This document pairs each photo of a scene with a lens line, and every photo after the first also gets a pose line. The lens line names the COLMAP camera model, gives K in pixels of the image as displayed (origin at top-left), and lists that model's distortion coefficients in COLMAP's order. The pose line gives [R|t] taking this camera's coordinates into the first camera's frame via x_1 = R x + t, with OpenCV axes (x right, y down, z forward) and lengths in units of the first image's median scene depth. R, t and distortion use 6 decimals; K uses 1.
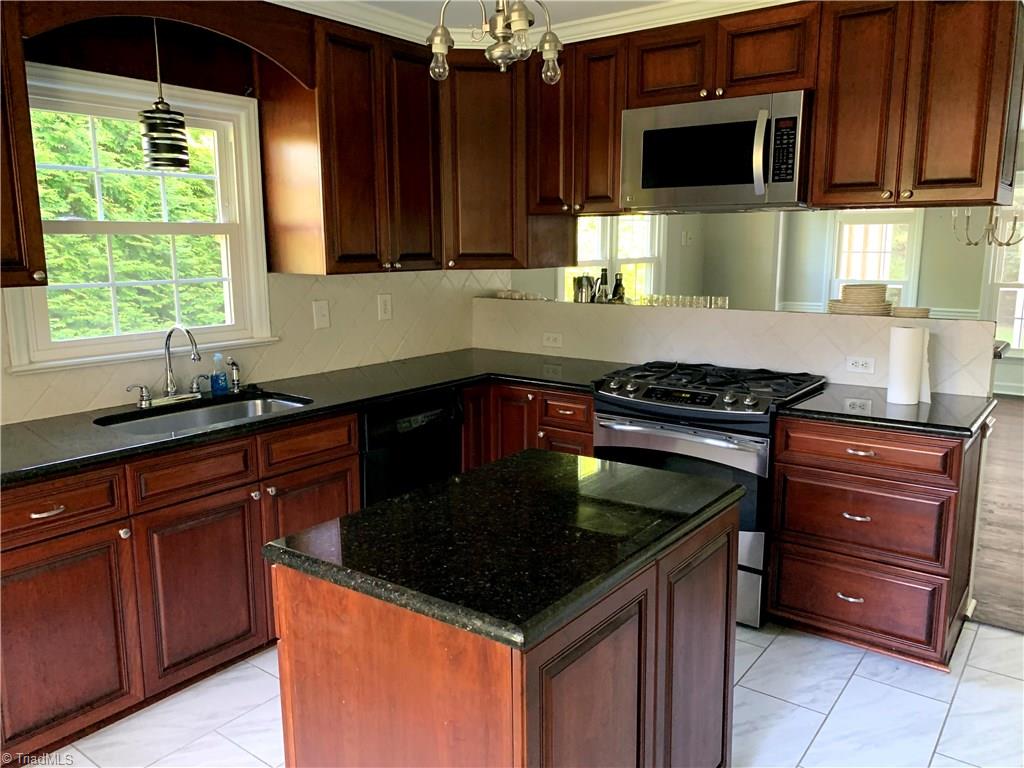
lens RADIAL K [[790.3, 0, 511.8], [0, 790.3, 370.6], [0, 0, 1]] dist [0.111596, -0.241092]
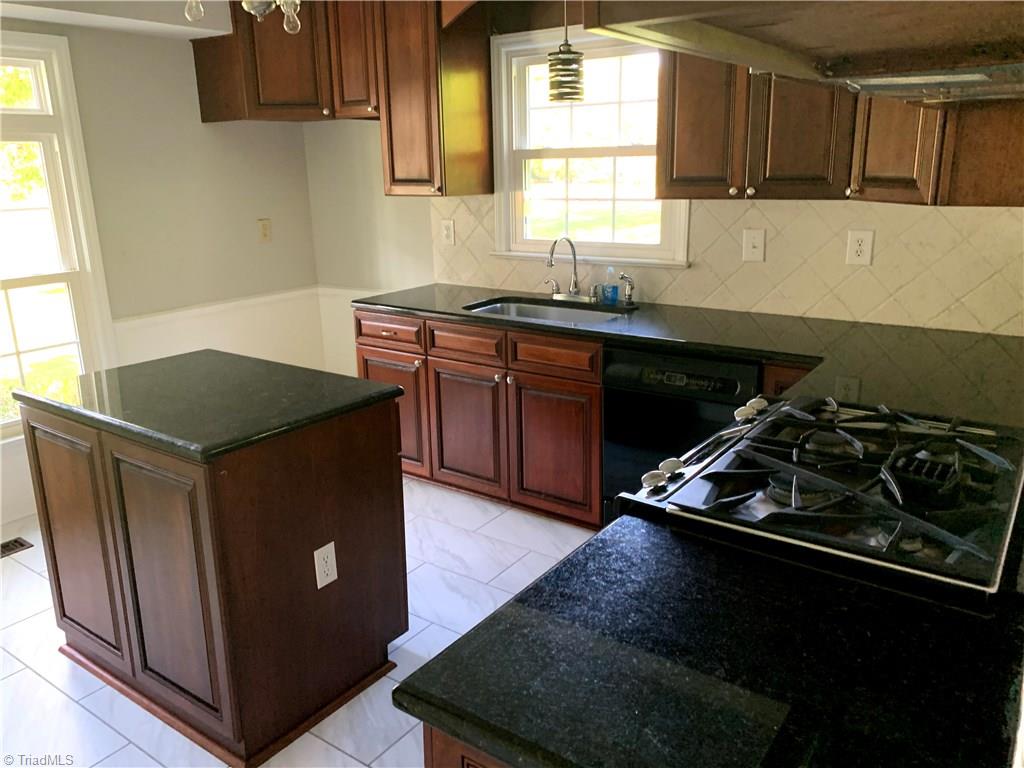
lens RADIAL K [[790.3, 0, 511.8], [0, 790.3, 370.6], [0, 0, 1]] dist [0.111596, -0.241092]
pose [[0.025010, 0.252282, -0.967330, 0.746797], [-0.141524, 0.958781, 0.246394, -0.137419], [0.989619, 0.130738, 0.059684, 0.822774]]
